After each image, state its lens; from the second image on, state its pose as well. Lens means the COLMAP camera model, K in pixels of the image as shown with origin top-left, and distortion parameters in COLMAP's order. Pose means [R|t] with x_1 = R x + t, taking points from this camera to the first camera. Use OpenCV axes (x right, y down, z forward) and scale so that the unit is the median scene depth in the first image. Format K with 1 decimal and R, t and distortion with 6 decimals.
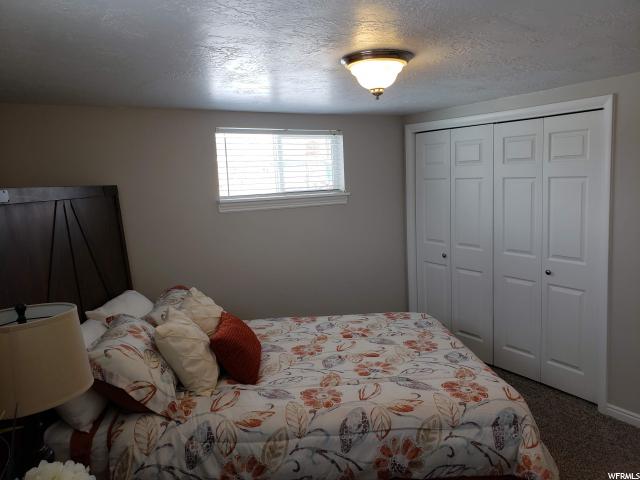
lens RADIAL K [[491.1, 0, 307.7], [0, 491.1, 221.2], [0, 0, 1]] dist [-0.000055, -0.003785]
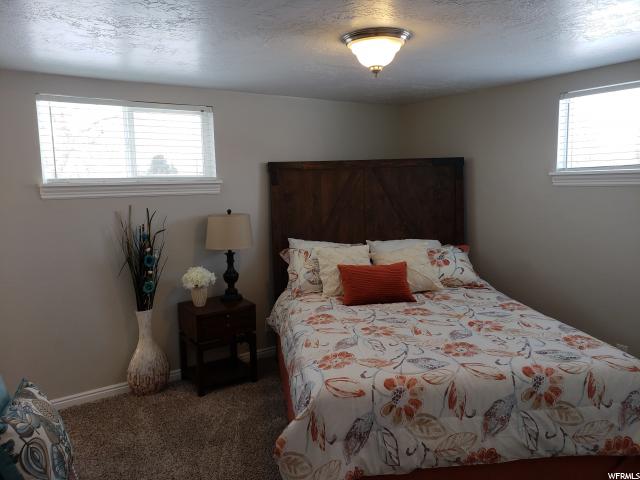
lens RADIAL K [[491.1, 0, 307.7], [0, 491.1, 221.2], [0, 0, 1]] dist [-0.000055, -0.003785]
pose [[0.041002, 0.115577, -0.992452, 1.032072], [-0.055493, 0.992017, 0.113234, -0.043414], [0.997617, 0.050431, 0.047089, 0.699588]]
